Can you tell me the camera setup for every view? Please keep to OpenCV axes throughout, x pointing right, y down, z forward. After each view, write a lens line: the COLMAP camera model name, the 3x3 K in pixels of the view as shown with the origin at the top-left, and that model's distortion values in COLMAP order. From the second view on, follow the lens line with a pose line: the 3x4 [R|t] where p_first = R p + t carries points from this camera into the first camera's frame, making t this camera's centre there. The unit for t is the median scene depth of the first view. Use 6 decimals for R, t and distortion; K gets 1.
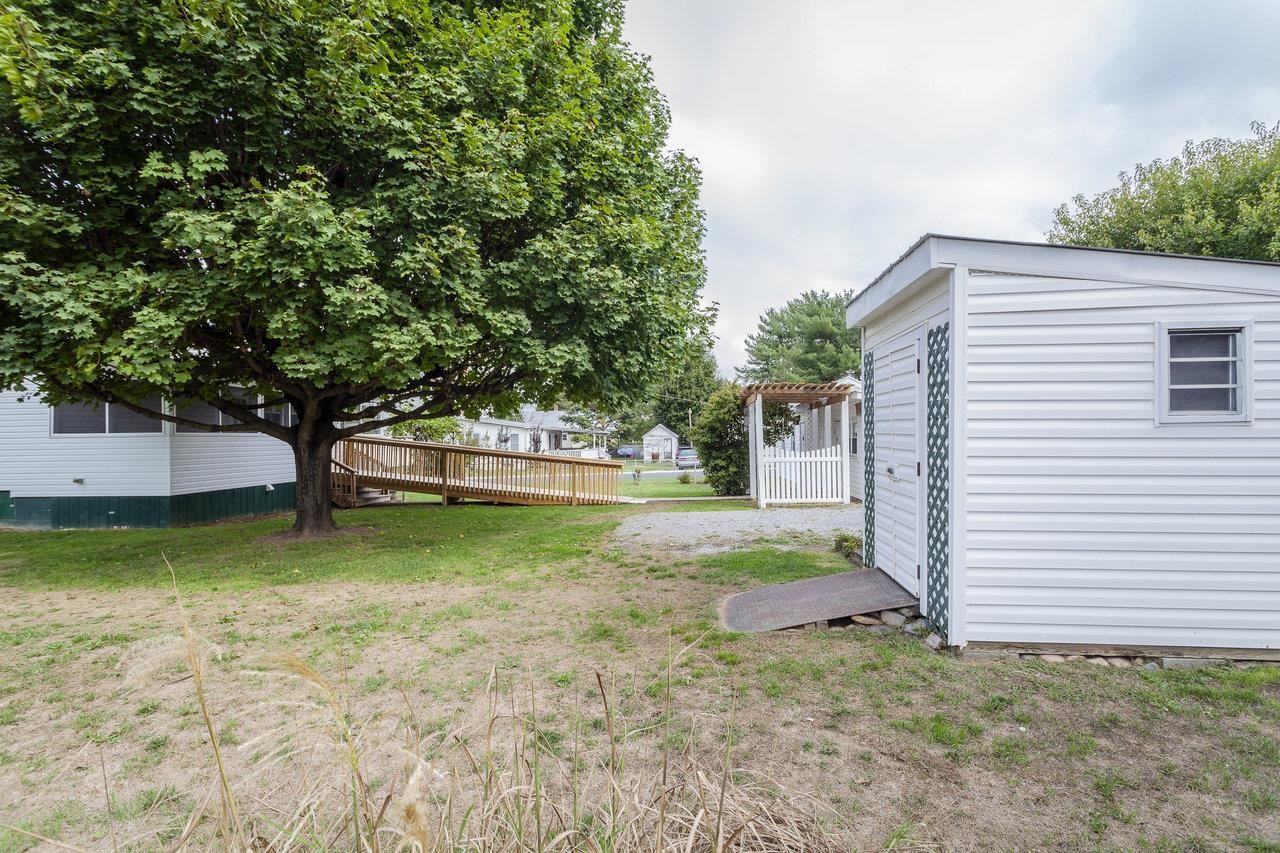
lens RADIAL K [[627.4, 0, 638.2], [0, 627.4, 457.1], [0, 0, 1]] dist [0.003643, 0.000557]
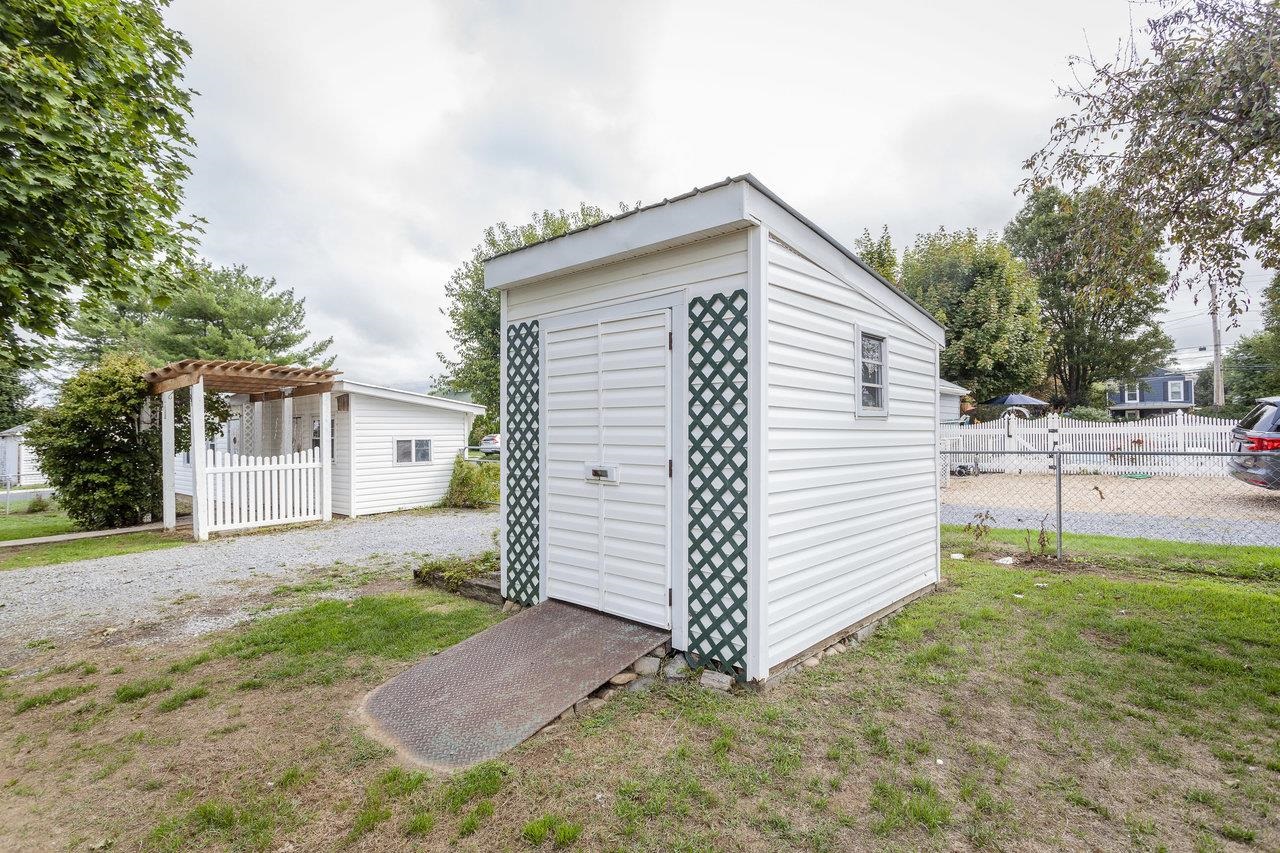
lens RADIAL K [[630.5, 0, 640.2], [0, 630.5, 432.7], [0, 0, 1]] dist [0.000398, 0.000450]
pose [[0.585341, 0.005801, 0.810767, -0.159653], [0.031140, 0.999076, -0.029630, -0.002846], [-0.810189, 0.042591, 0.584619, 0.385247]]
